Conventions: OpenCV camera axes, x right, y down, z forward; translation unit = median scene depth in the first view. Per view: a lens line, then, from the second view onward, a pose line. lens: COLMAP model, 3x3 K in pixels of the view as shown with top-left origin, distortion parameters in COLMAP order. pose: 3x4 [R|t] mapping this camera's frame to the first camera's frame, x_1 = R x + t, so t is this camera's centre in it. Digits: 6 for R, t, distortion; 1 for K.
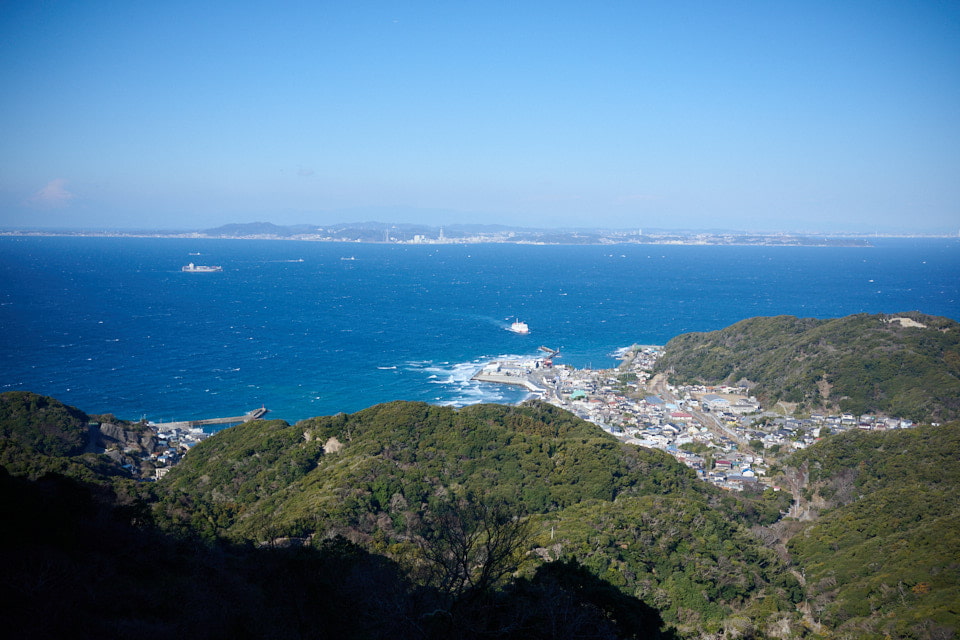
lens RADIAL K [[1106.2, 0, 483.8], [0, 1106.2, 320.7], [0, 0, 1]] dist [0.009651, 0.000000]
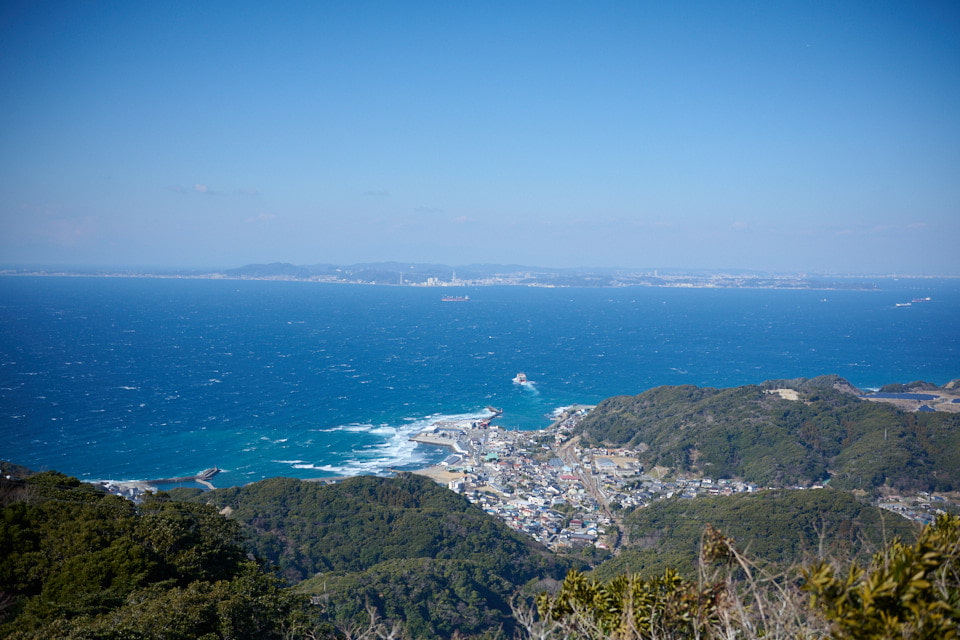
lens RADIAL K [[1106.2, 0, 485.7], [0, 1106.2, 319.9], [0, 0, 1]] dist [0.009651, 0.000000]
pose [[0.999776, 0.003989, -0.020786, 0.115265], [-0.004685, 0.999426, -0.033539, -0.041645], [0.020640, 0.033628, 0.999221, -0.174199]]
